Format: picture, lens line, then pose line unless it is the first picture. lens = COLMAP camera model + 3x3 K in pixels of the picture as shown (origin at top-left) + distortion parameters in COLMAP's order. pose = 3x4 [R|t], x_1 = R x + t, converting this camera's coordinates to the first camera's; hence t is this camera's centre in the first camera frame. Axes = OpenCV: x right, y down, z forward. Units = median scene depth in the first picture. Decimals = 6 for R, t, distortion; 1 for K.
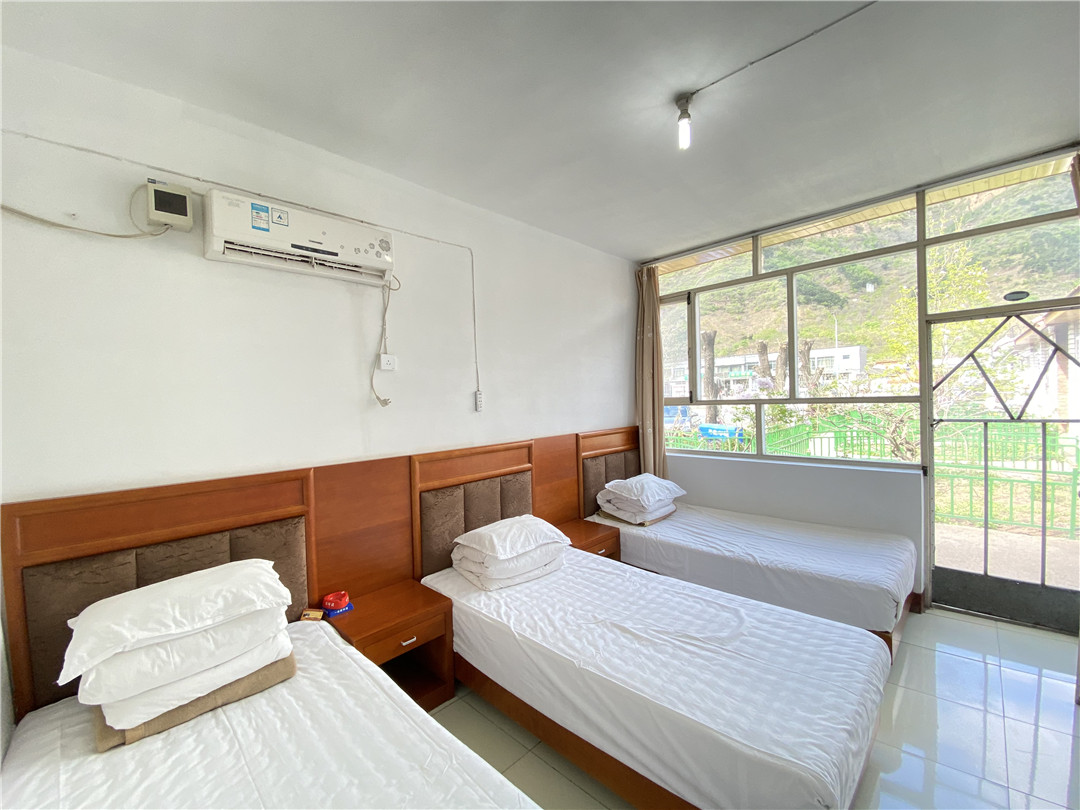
lens RADIAL K [[435.8, 0, 535.2], [0, 435.8, 409.7], [0, 0, 1]] dist [0.046967, -0.039014]
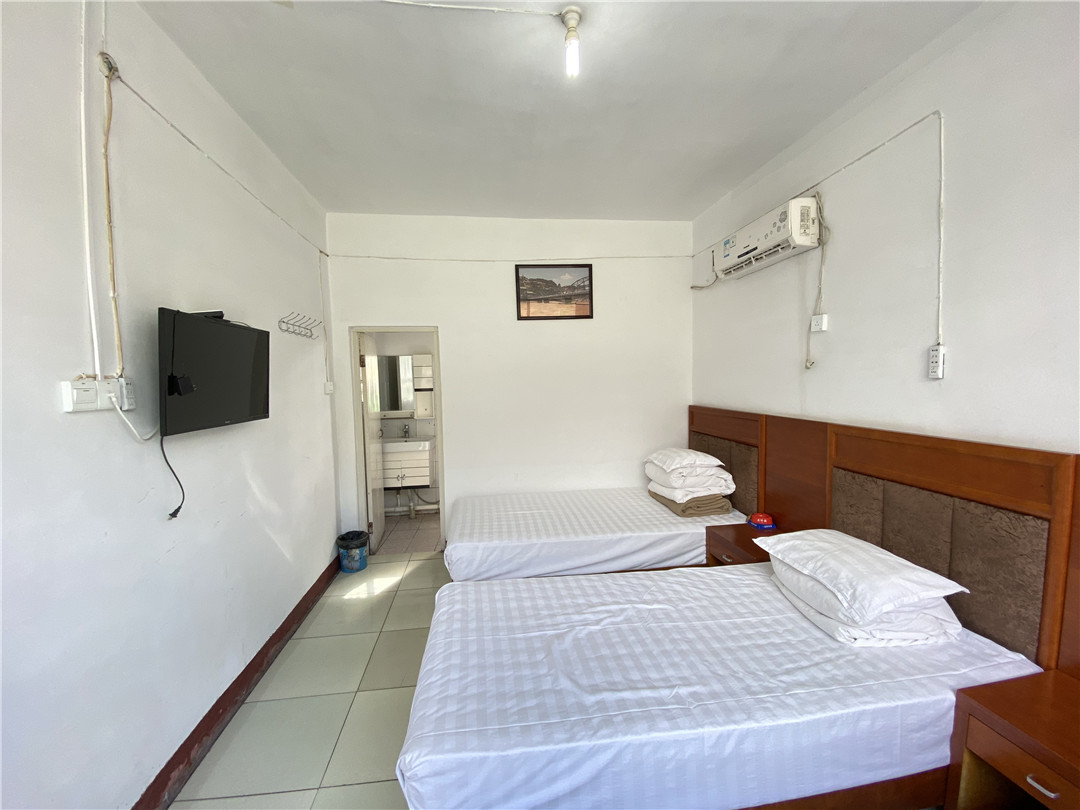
lens RADIAL K [[435.8, 0, 535.2], [0, 435.8, 409.7], [0, 0, 1]] dist [0.046967, -0.039014]
pose [[-0.614983, 0.112263, -0.780508, 0.910377], [0.032455, 0.992579, 0.117194, -0.058805], [0.787872, 0.046741, -0.614062, 1.215991]]
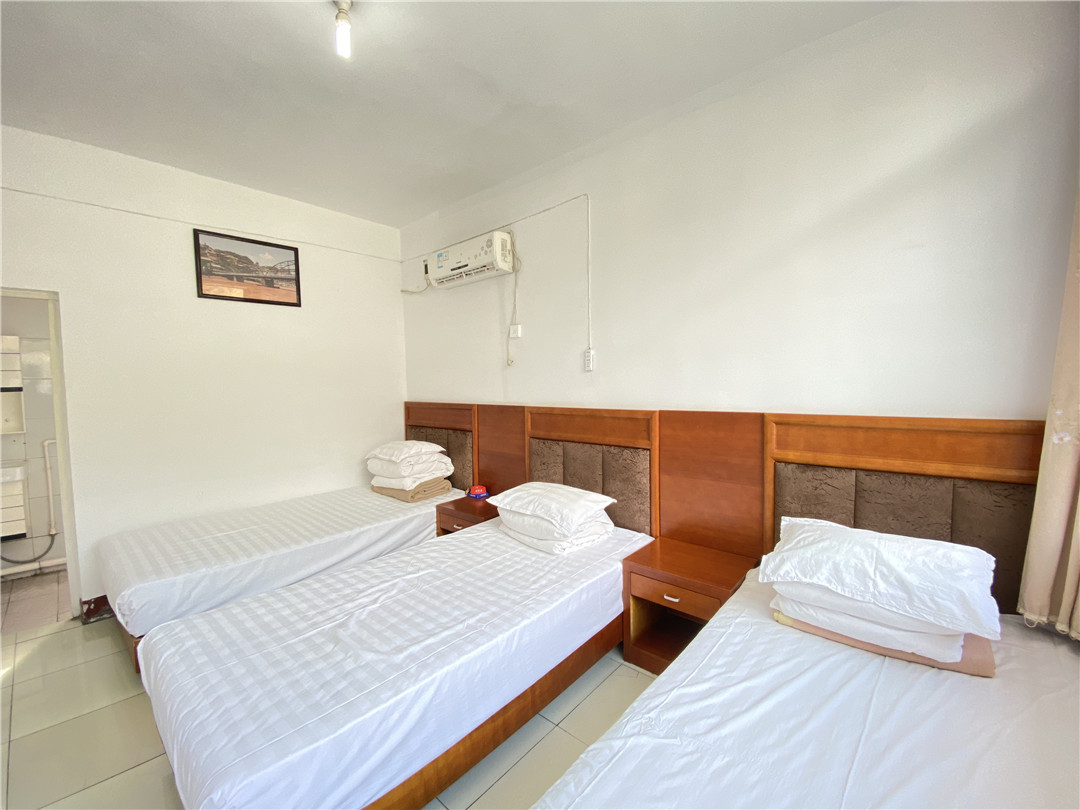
lens RADIAL K [[435.8, 0, 535.2], [0, 435.8, 409.7], [0, 0, 1]] dist [0.046967, -0.039014]
pose [[0.056185, 0.101589, -0.993239, 1.042467], [-0.008997, 0.994821, 0.101242, -0.010529], [0.998380, 0.003248, 0.056808, 1.076849]]
